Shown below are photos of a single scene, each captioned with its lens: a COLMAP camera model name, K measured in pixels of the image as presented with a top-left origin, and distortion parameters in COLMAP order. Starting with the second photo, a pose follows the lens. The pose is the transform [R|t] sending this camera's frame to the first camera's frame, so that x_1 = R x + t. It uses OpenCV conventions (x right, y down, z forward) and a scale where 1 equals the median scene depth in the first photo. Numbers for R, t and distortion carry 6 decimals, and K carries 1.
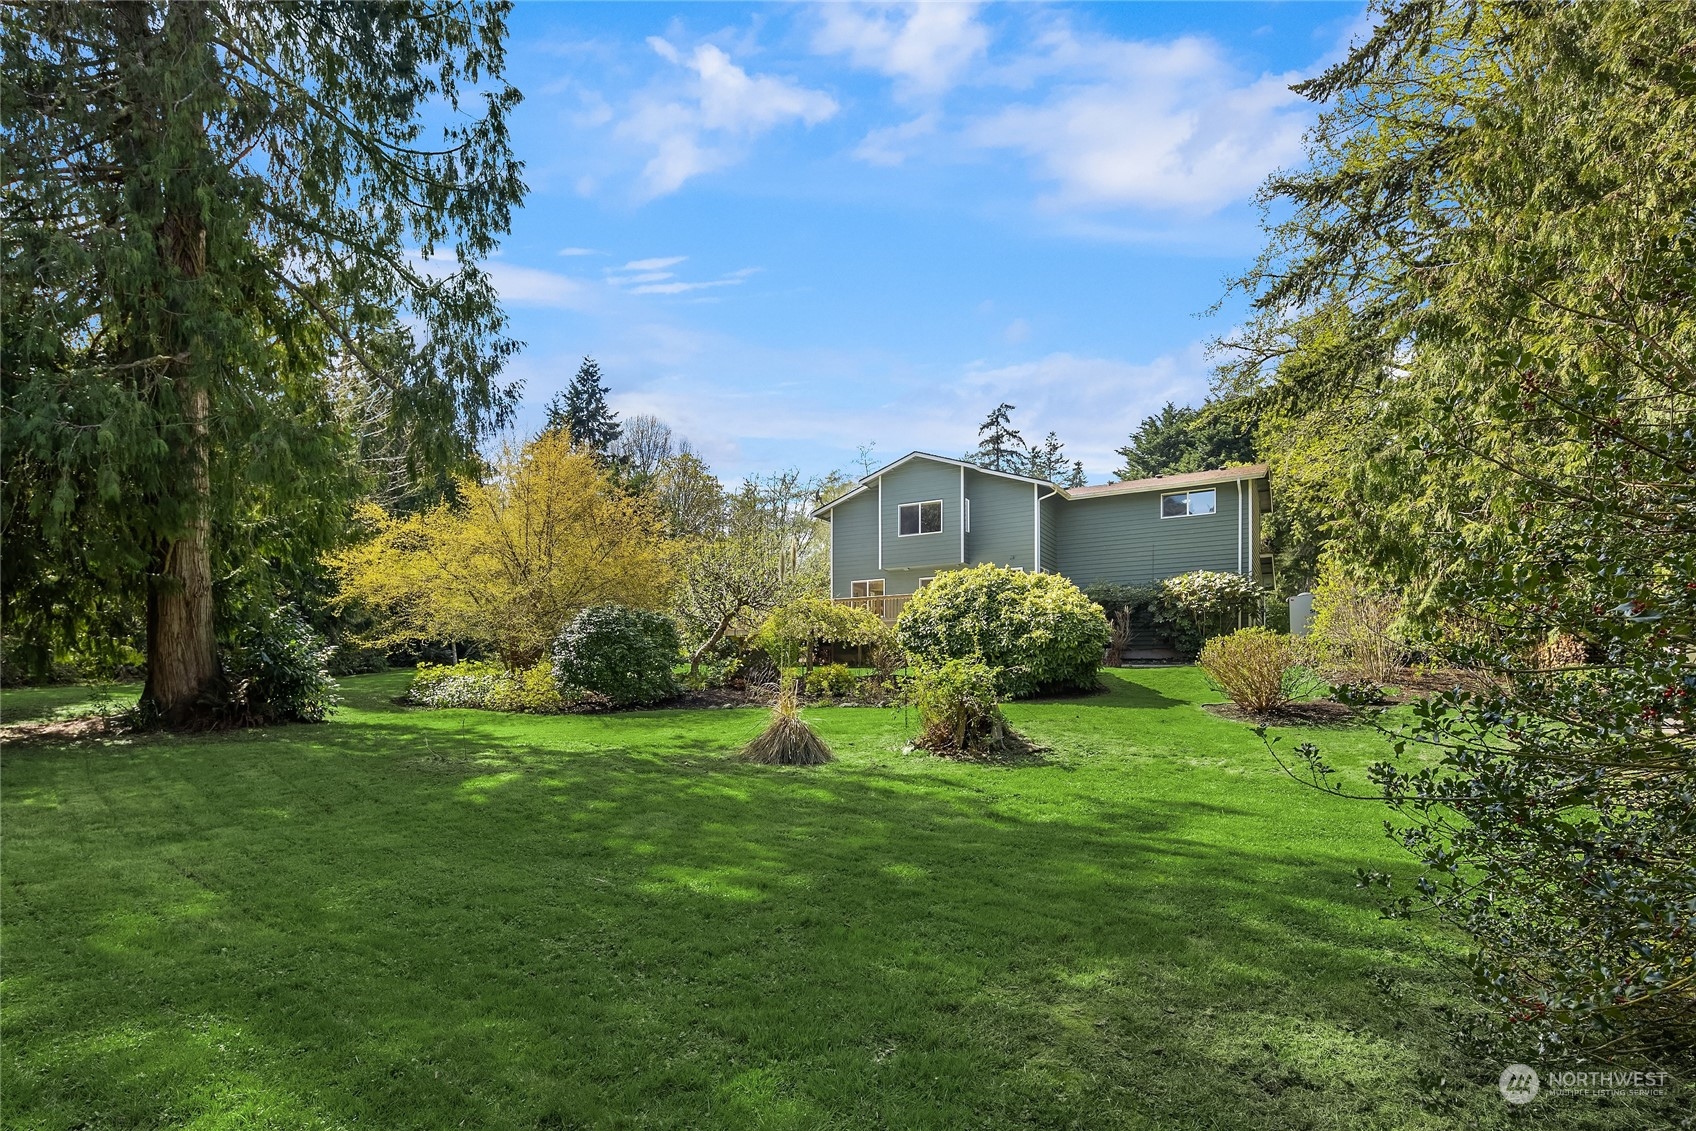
lens RADIAL K [[823.3, 0, 847.3], [0, 823.3, 646.3], [0, 0, 1]] dist [0.000822, -0.000102]
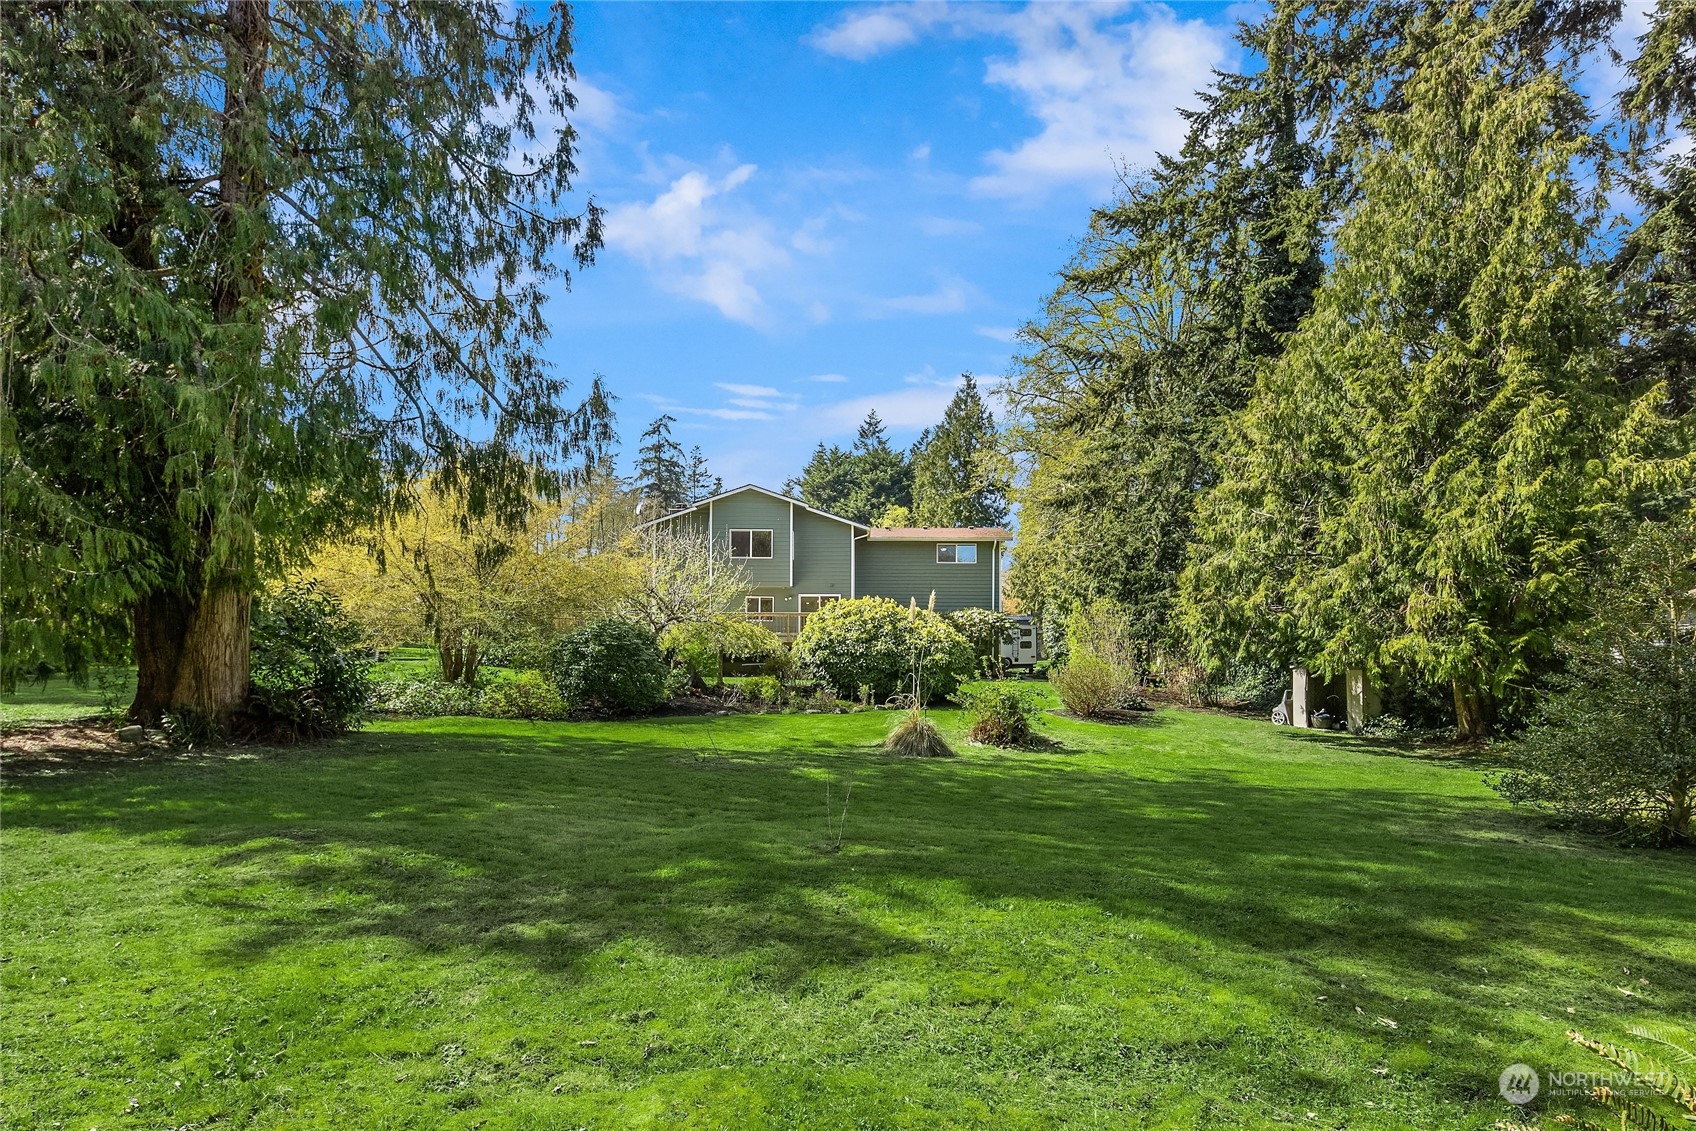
lens RADIAL K [[823.3, 0, 847.3], [0, 823.3, 646.3], [0, 0, 1]] dist [0.000822, -0.000102]
pose [[0.878002, 0.034489, 0.477413, -0.338480], [-0.033933, 0.999376, -0.009790, -0.008802], [-0.477452, -0.007604, 0.878625, -0.056592]]
